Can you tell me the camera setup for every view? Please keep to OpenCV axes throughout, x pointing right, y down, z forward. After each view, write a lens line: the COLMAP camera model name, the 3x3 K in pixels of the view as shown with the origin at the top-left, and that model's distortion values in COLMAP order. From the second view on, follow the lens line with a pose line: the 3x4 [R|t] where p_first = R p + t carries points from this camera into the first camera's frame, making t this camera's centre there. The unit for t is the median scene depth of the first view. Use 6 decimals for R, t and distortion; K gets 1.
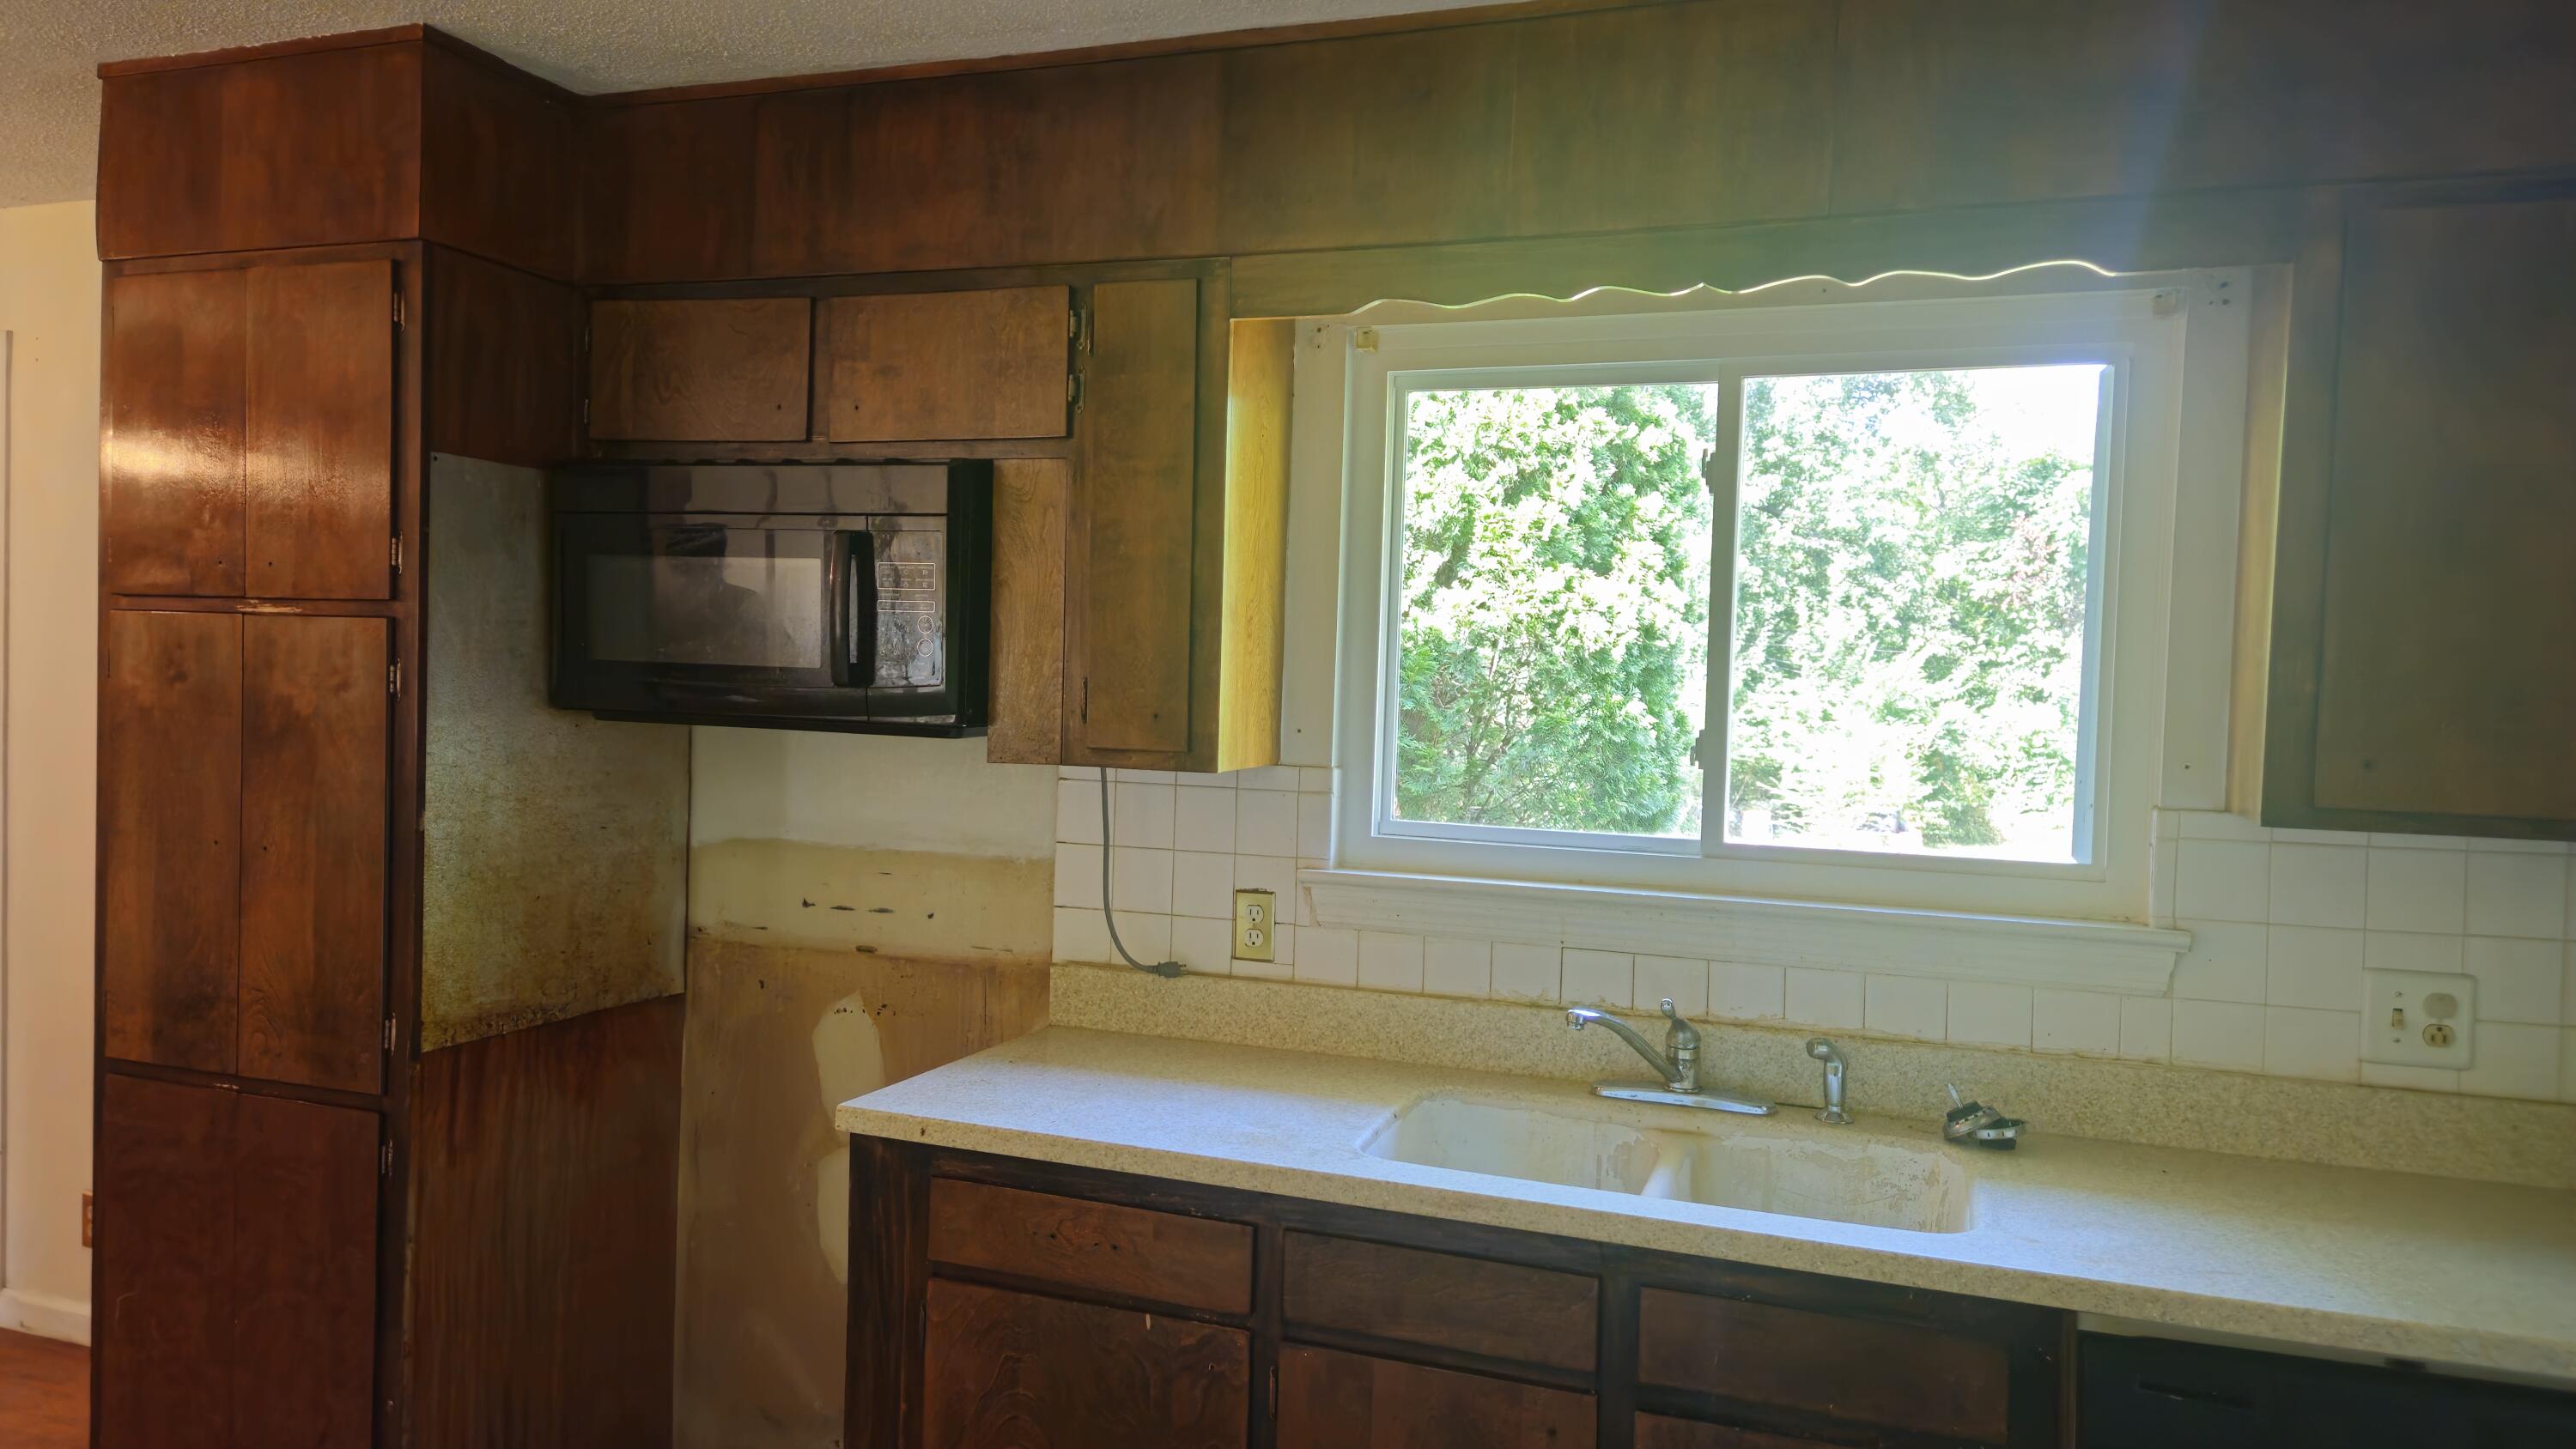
lens RADIAL K [[1728.8, 0, 1291.9], [0, 1728.8, 725.7], [0, 0, 1]] dist [0.072293, -0.059447]
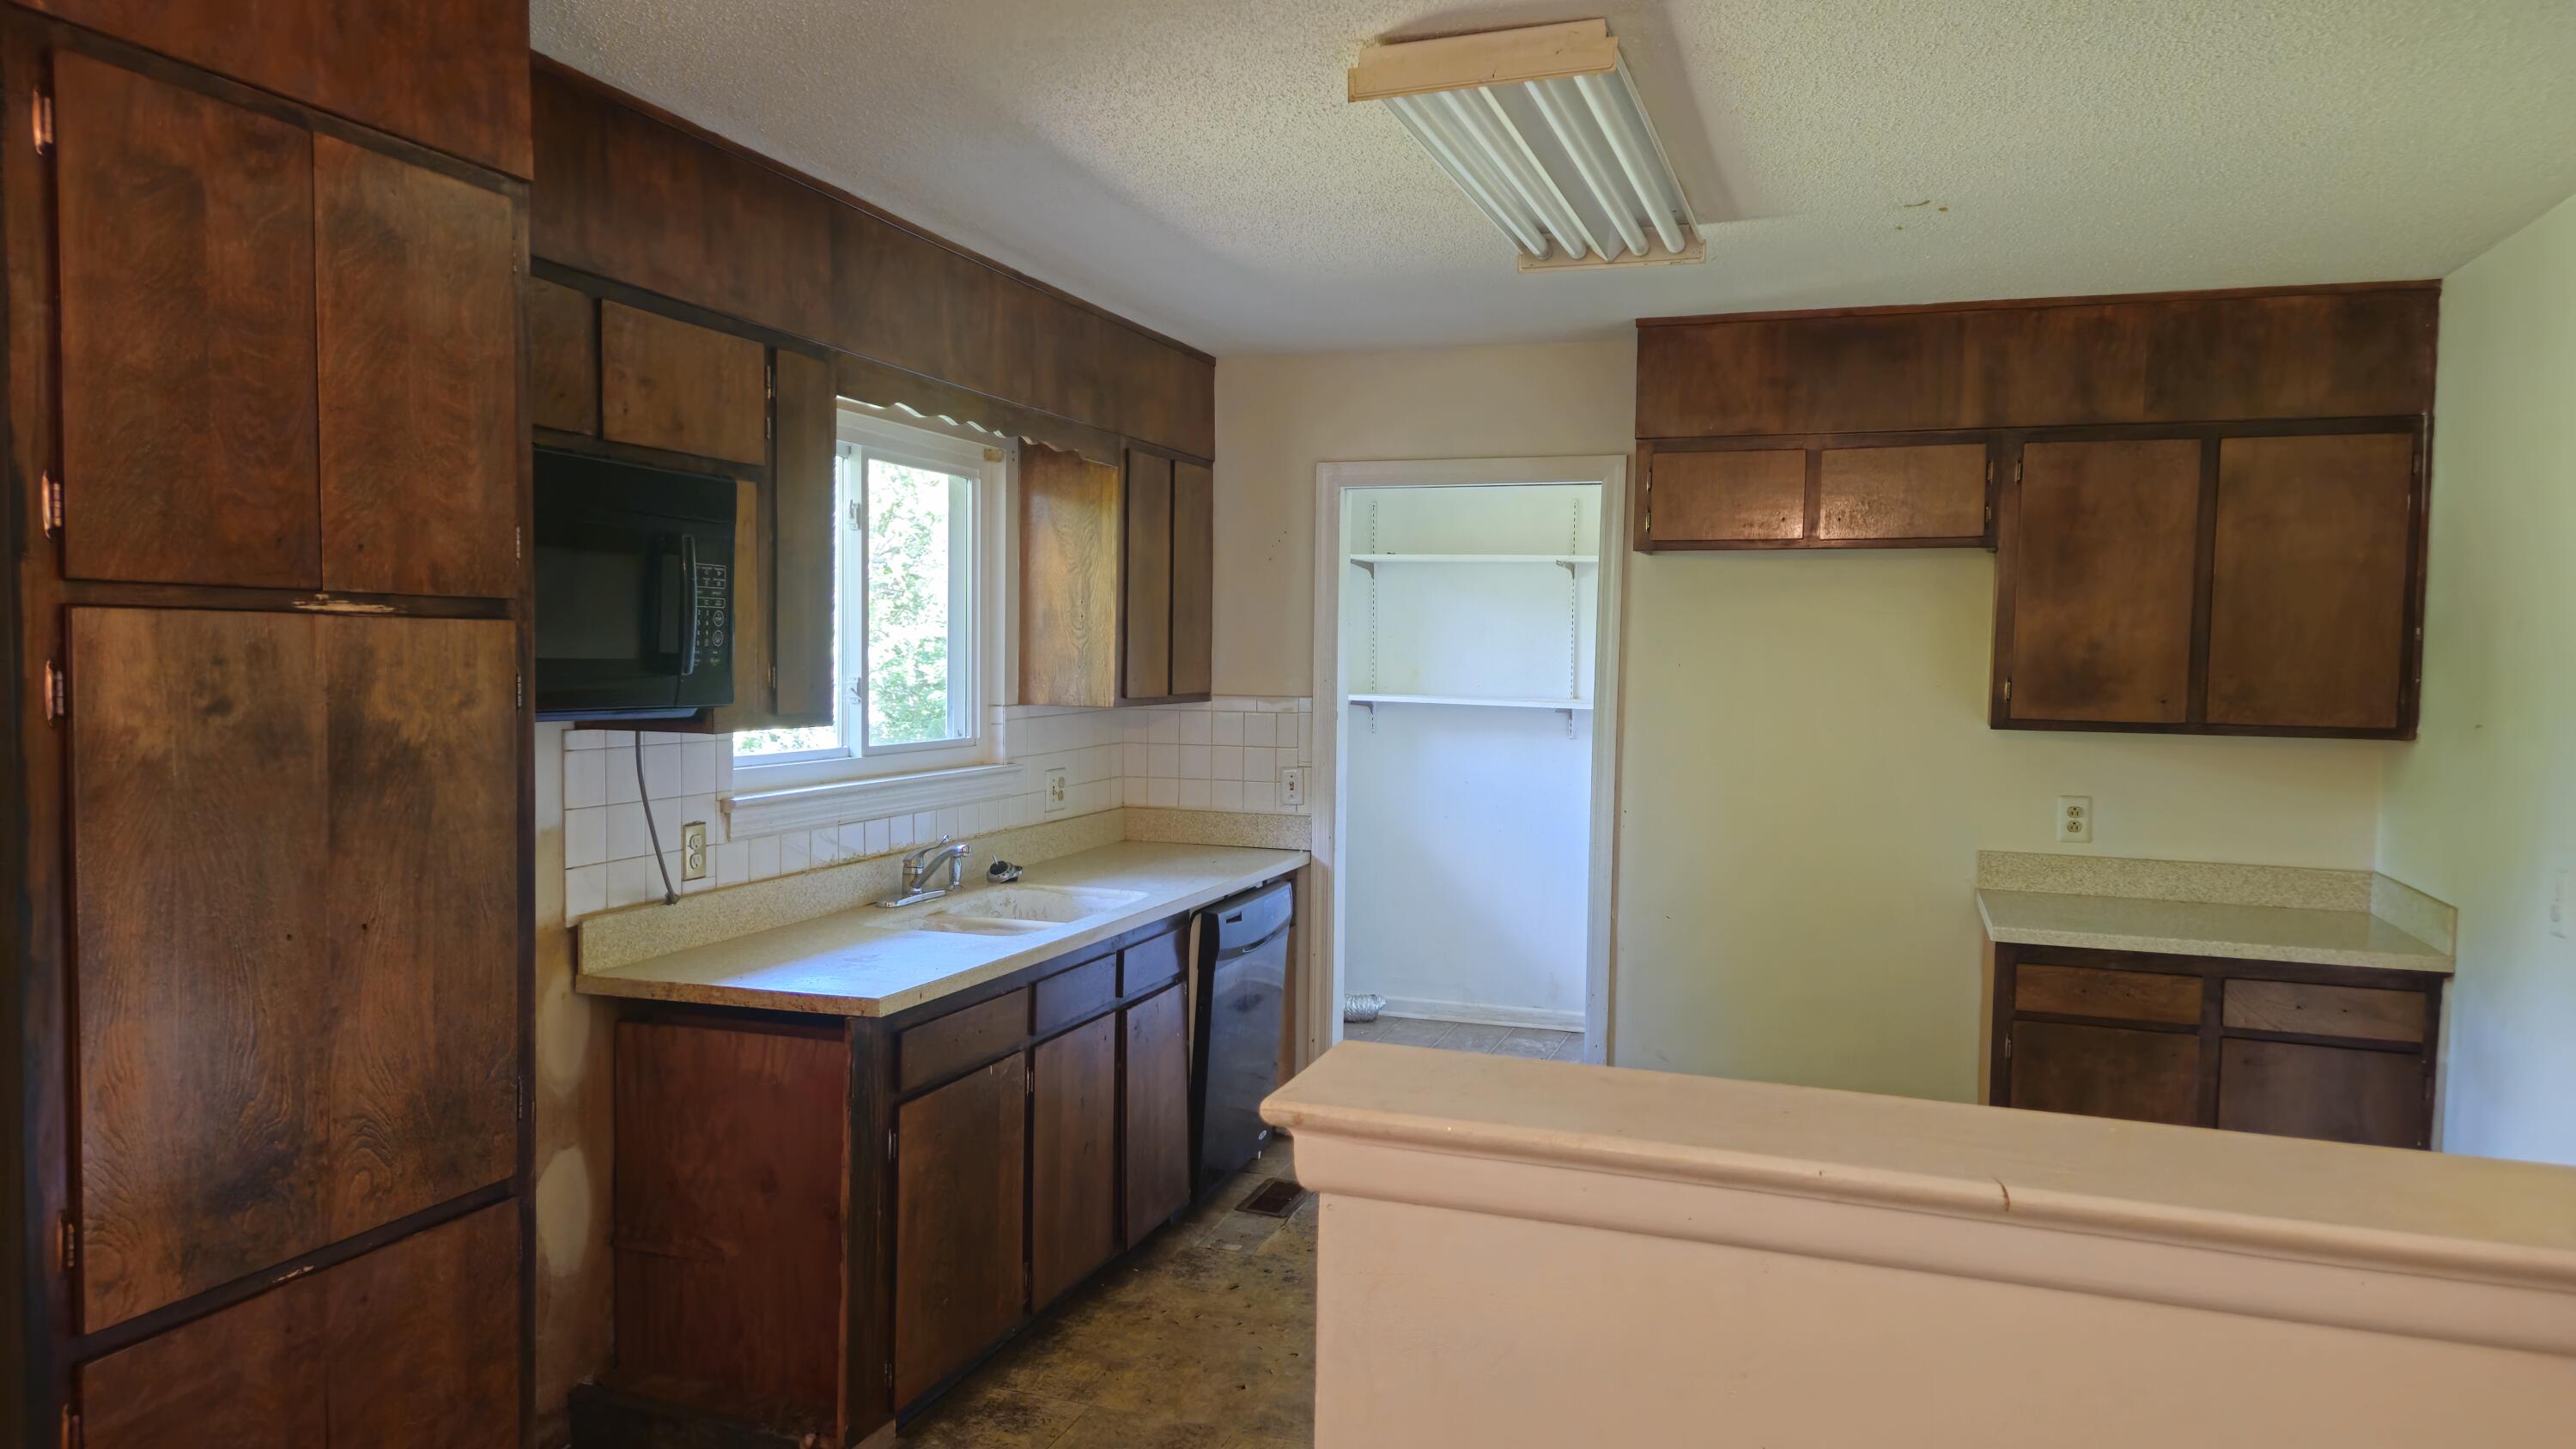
lens RADIAL K [[1728.8, 0, 1292.1], [0, 1728.8, 731.5], [0, 0, 1]] dist [0.072293, -0.059447]
pose [[-0.020358, -0.078819, 0.996681, -1.342116], [0.008899, 0.996834, 0.079013, -0.069540], [-0.999753, 0.010478, -0.019593, 0.624200]]
